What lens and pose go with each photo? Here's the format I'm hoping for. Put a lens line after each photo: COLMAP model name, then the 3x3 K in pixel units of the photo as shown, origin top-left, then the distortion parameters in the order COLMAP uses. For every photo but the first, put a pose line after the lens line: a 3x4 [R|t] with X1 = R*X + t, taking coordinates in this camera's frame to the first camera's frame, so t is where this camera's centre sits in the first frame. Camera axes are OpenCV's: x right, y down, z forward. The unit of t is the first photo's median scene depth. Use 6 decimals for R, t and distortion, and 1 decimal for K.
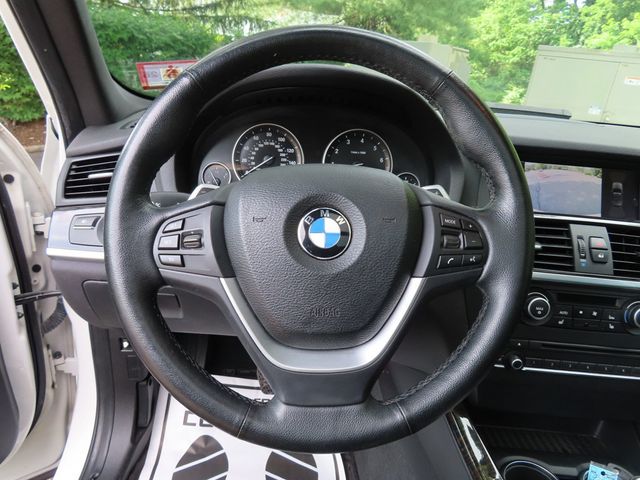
lens RADIAL K [[446.6, 0, 320.0], [0, 446.6, 240.0], [0, 0, 1]] dist [-0.006747, 0.001556]
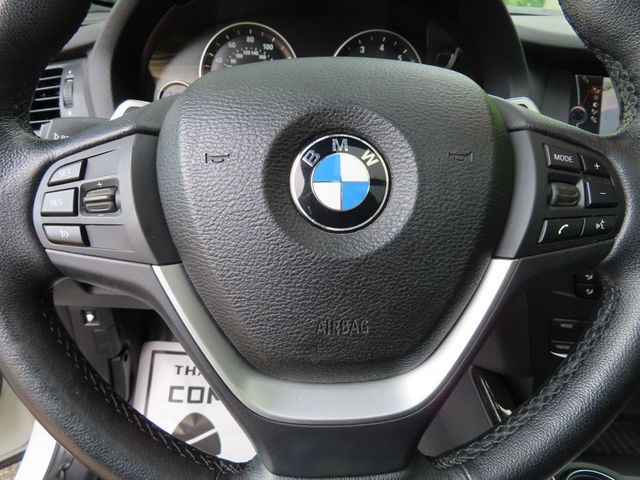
lens RADIAL K [[446.6, 0, 320.0], [0, 446.6, 240.0], [0, 0, 1]] dist [-0.006747, 0.001556]
pose [[0.999912, -0.013213, 0.000858, -0.014663], [0.013006, 0.992258, 0.123507, -0.012721], [-0.002484, -0.123485, 0.992343, 0.439763]]
